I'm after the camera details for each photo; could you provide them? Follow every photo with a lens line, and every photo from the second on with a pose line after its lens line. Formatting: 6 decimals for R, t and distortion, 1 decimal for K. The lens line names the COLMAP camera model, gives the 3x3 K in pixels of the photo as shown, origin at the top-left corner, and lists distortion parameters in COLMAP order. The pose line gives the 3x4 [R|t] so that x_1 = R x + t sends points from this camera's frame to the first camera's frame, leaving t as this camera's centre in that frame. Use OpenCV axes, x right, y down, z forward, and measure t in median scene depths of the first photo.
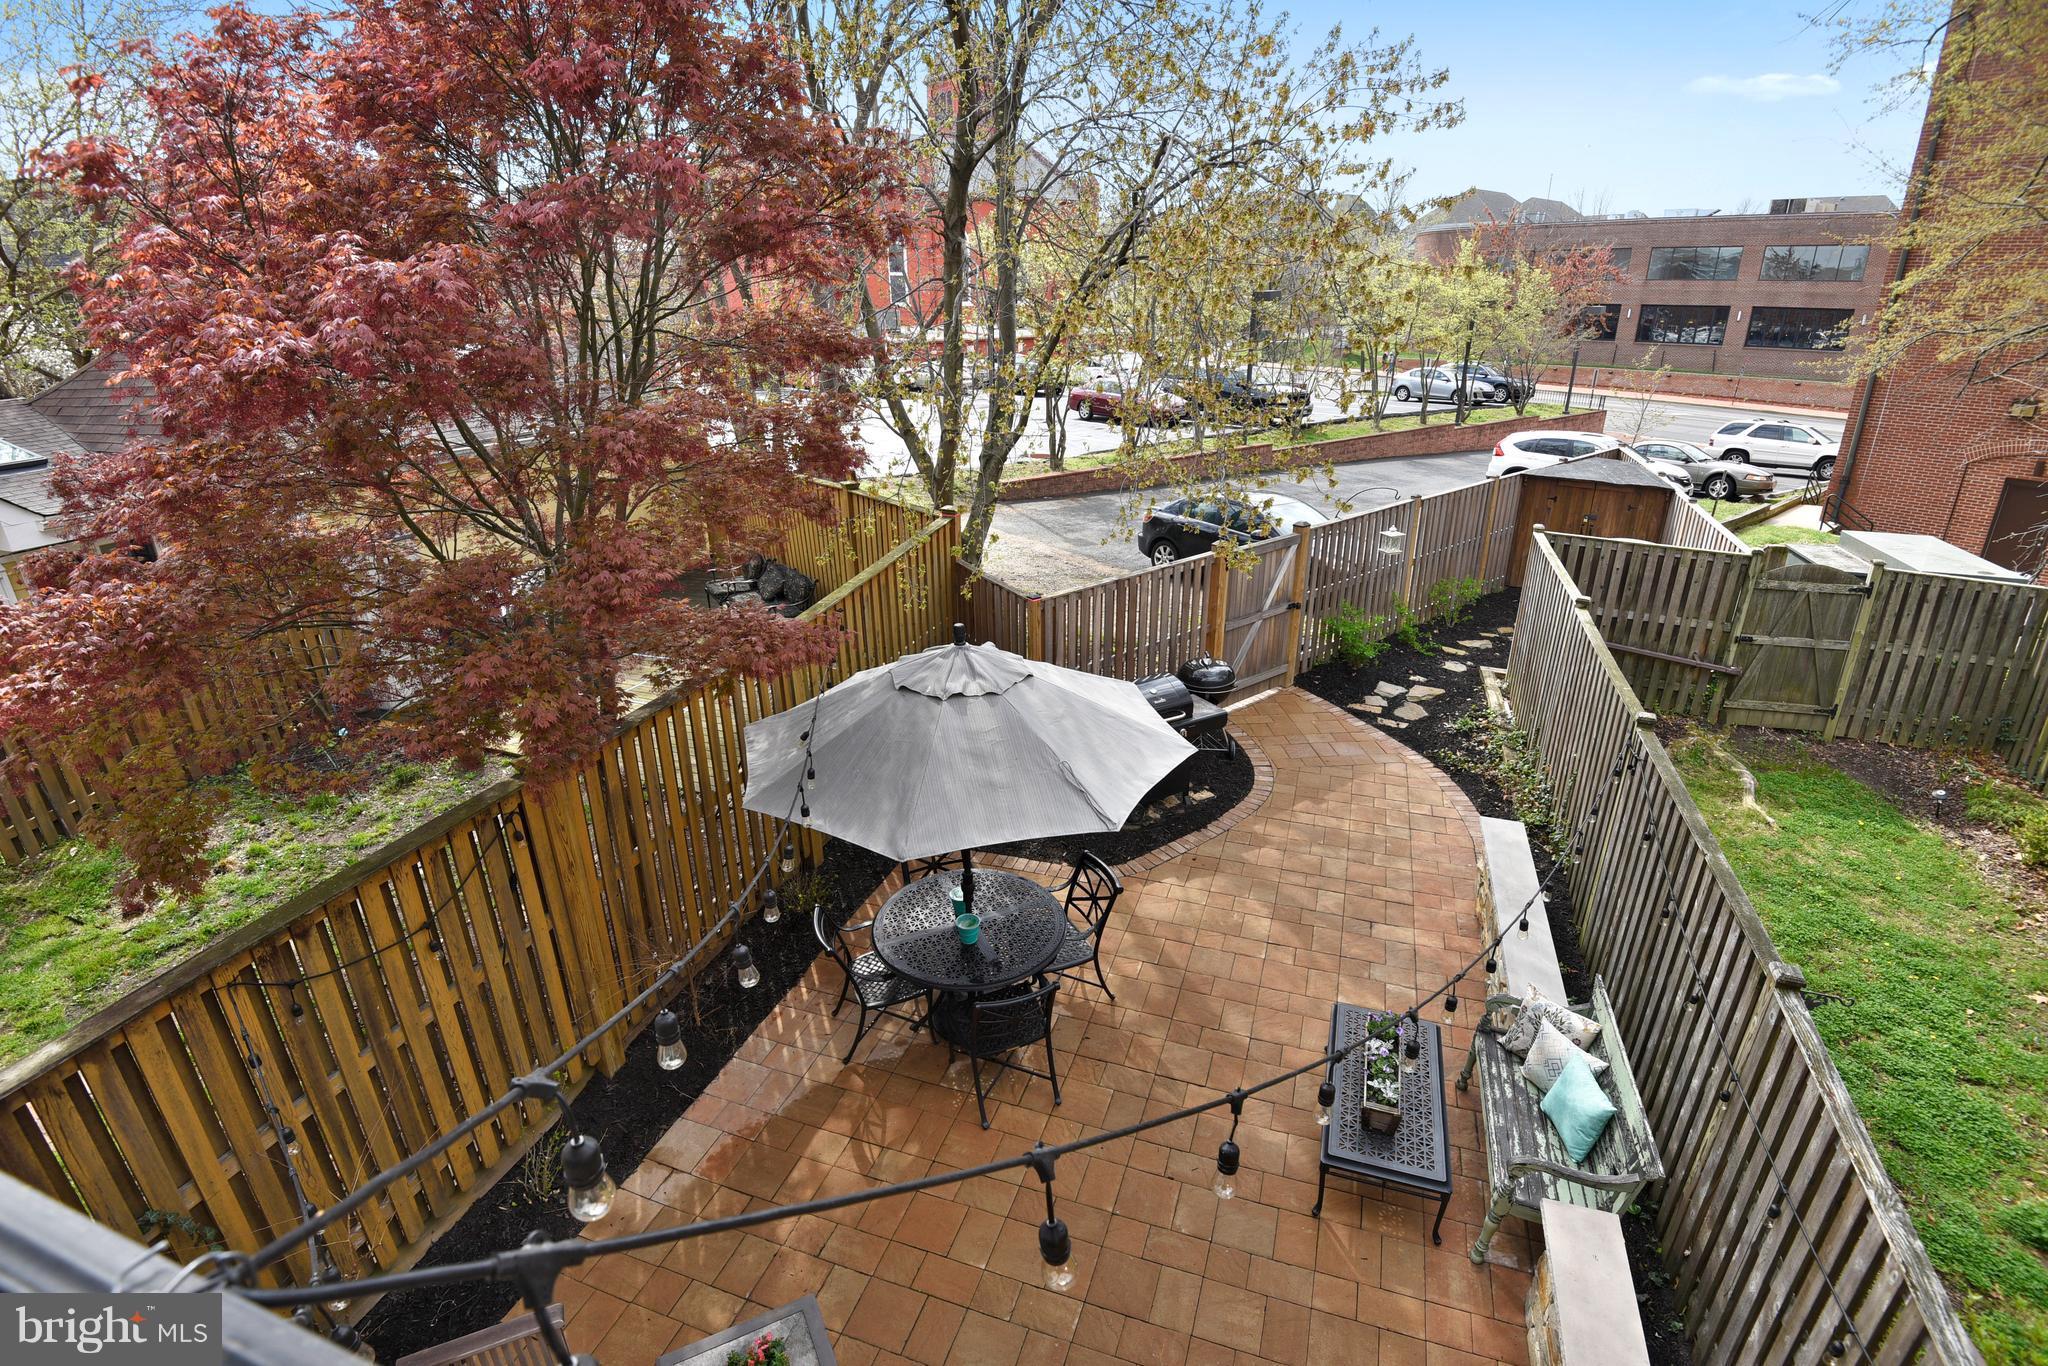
lens RADIAL K [[987.4, 0, 1024.7], [0, 987.4, 680.6], [0, 0, 1]] dist [-0.037590, -0.002988]
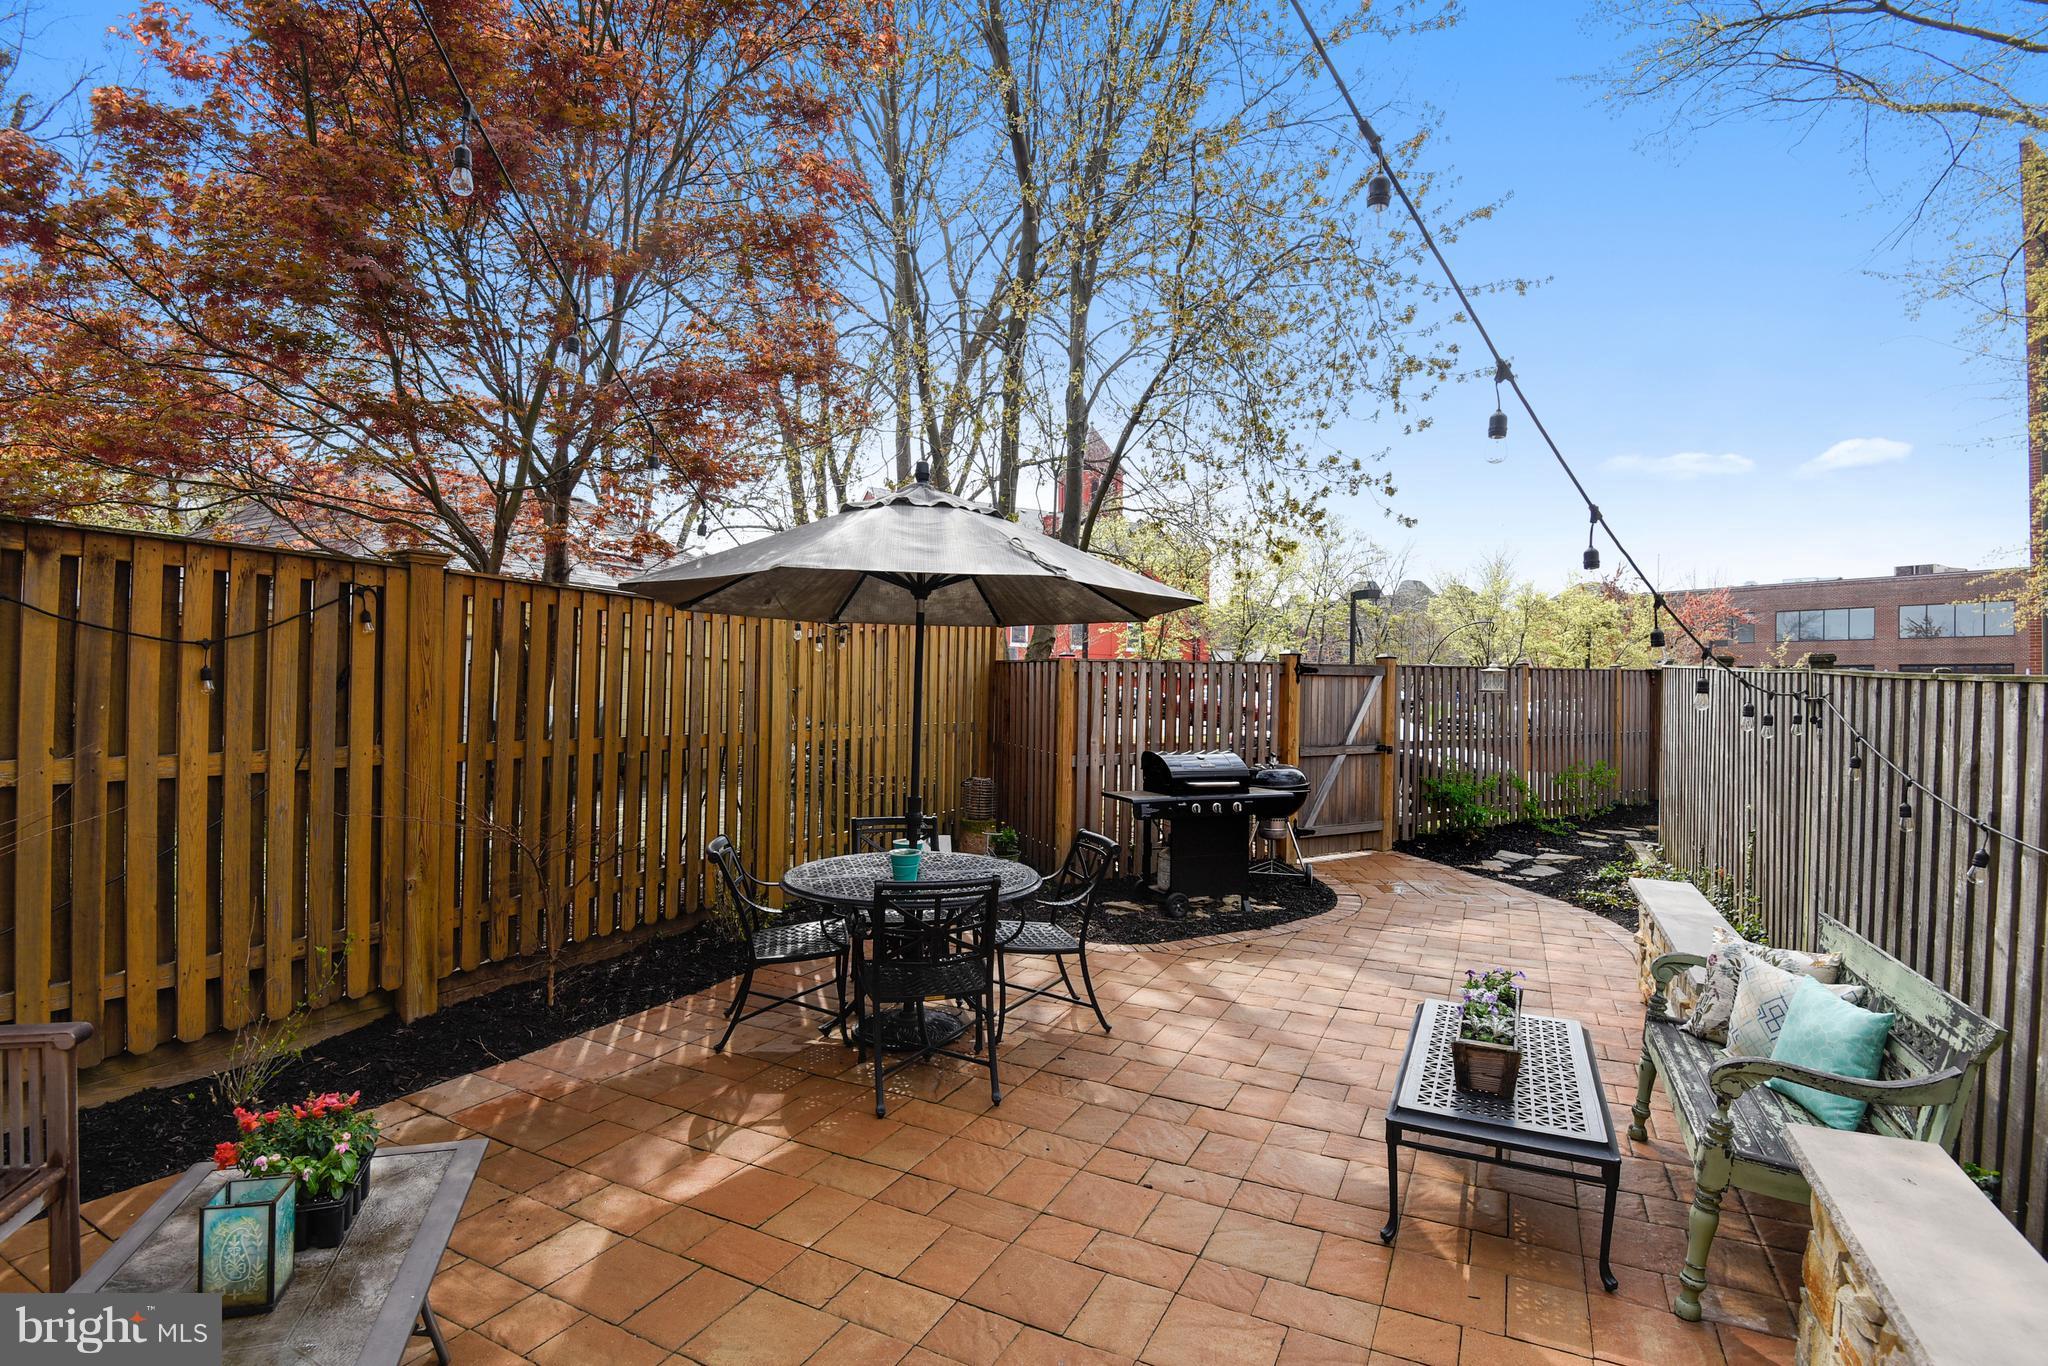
lens RADIAL K [[987.4, 0, 1028.4], [0, 987.4, 682.5], [0, 0, 1]] dist [-0.037590, -0.002988]
pose [[0.991125, 0.020904, -0.131279, 0.155383], [-0.071511, 0.916333, -0.393980, 0.486431], [0.112059, 0.399871, 0.909695, 0.316005]]
